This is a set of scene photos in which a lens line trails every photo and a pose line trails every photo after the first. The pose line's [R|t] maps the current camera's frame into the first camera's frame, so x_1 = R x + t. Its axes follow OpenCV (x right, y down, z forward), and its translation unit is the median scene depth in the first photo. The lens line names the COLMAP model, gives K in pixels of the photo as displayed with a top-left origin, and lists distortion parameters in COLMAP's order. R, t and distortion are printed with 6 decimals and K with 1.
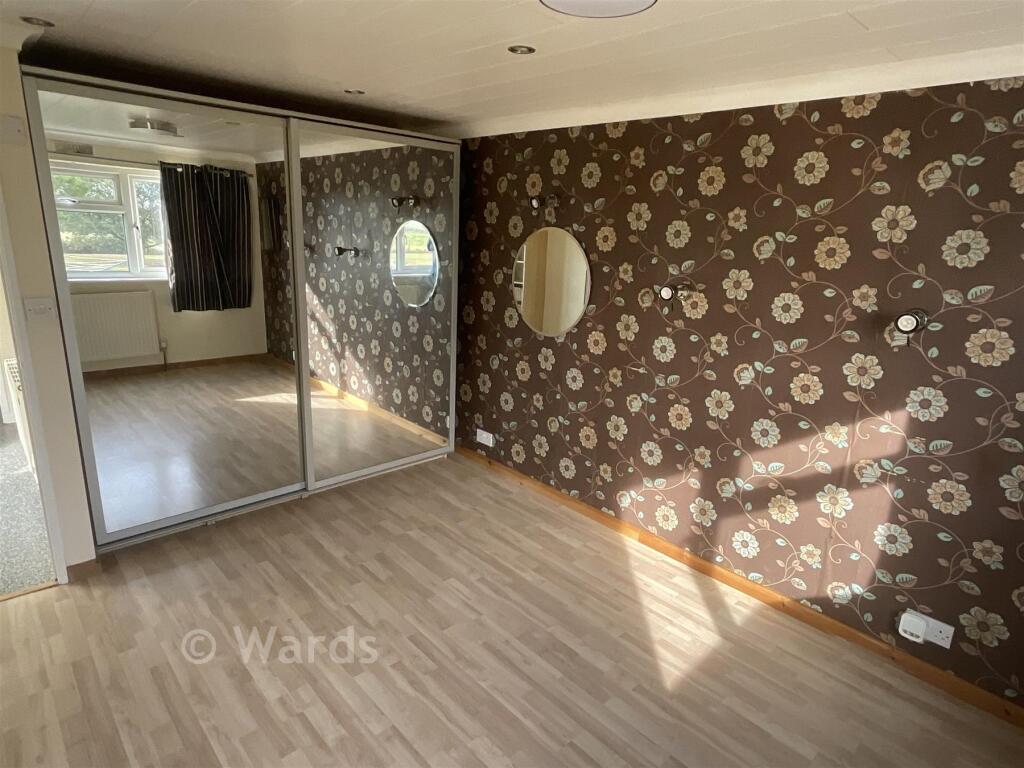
lens RADIAL K [[577.8, 0, 494.1], [0, 577.8, 399.8], [0, 0, 1]] dist [-0.000525, 0.000018]
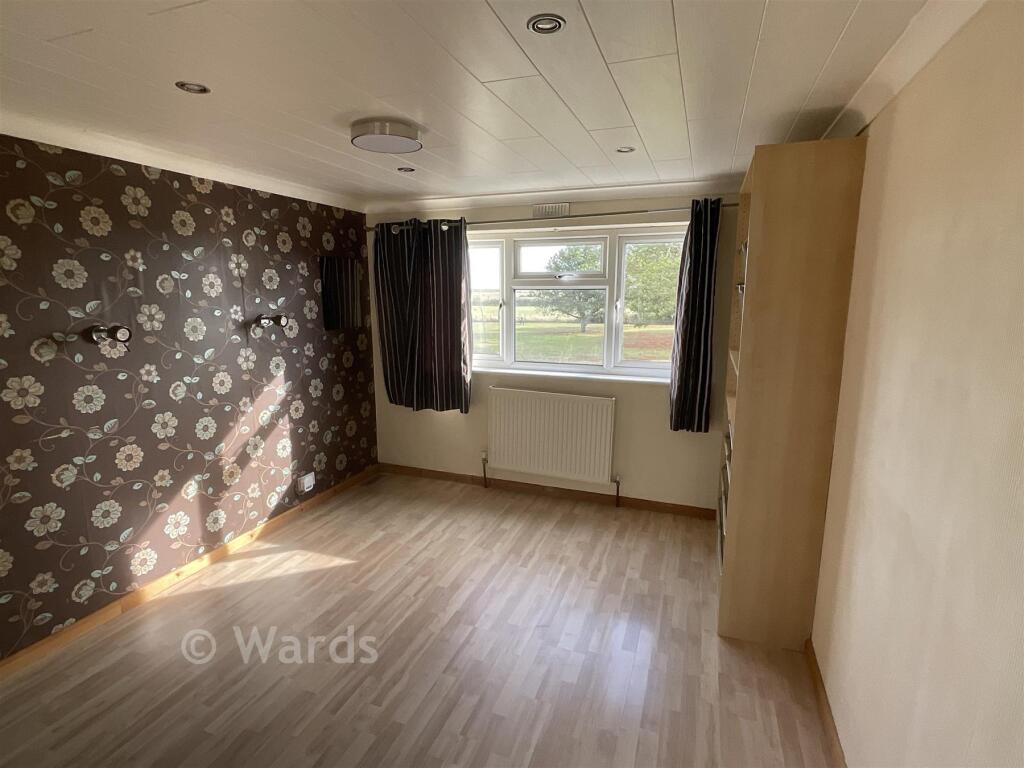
lens RADIAL K [[518.2, 0, 511.3], [0, 518.2, 384.7], [0, 0, 1]] dist [0.000469, 0.001498]
pose [[-0.449799, -0.226726, 0.863873, -0.819949], [0.214144, 0.911650, 0.350765, -0.294879], [-0.867078, 0.342767, -0.361507, 0.835280]]
